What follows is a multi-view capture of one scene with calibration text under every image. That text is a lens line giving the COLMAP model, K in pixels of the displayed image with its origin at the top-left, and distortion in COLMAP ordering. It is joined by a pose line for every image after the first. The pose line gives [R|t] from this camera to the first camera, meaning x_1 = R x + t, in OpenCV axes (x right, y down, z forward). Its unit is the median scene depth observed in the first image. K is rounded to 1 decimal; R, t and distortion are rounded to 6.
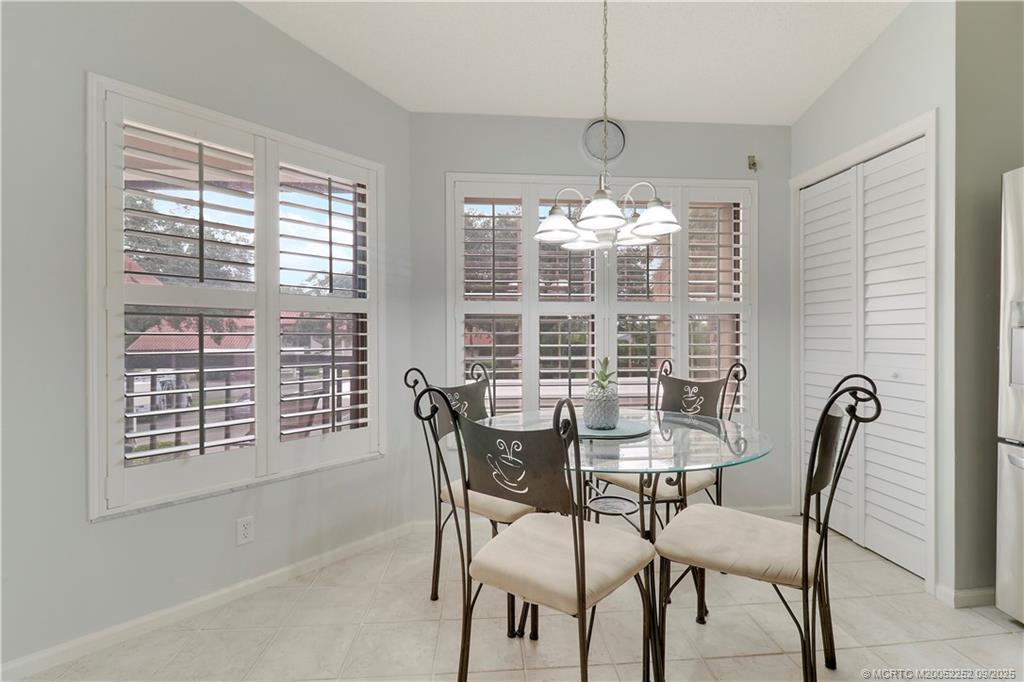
lens RADIAL K [[478.9, 0, 511.7], [0, 478.9, 339.0], [0, 0, 1]] dist [-0.012030, -0.004201]
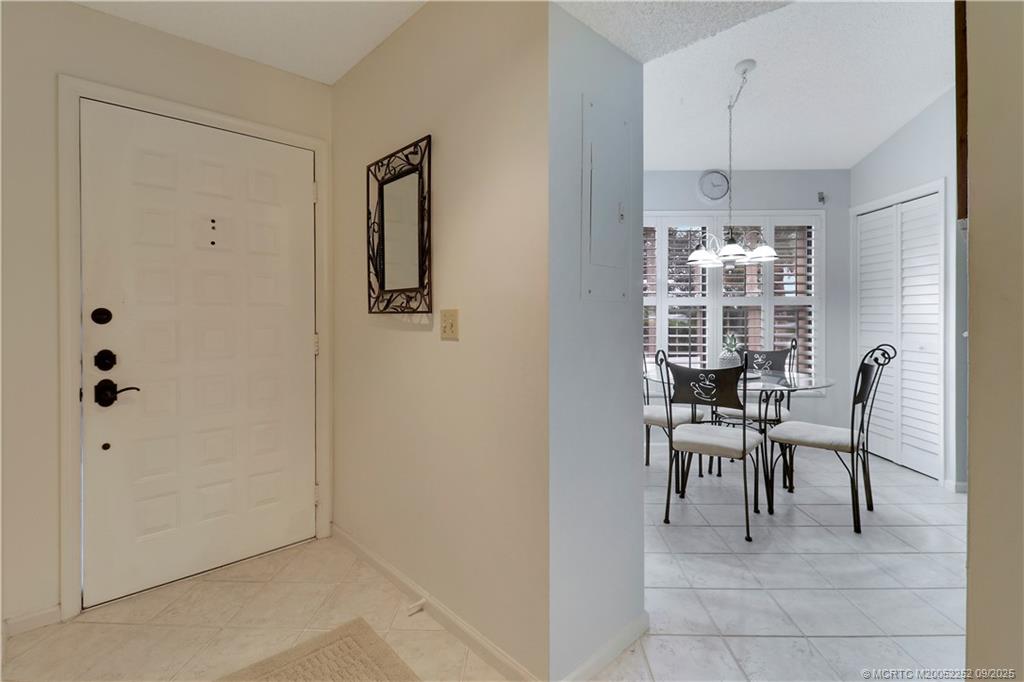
lens RADIAL K [[478.9, 0, 513.4], [0, 478.9, 323.0], [0, 0, 1]] dist [-0.012030, -0.004201]
pose [[0.995244, 0.001441, -0.097405, -0.312020], [-0.000897, 0.999984, 0.005625, -0.008223], [0.097411, -0.005511, 0.995229, -0.580125]]
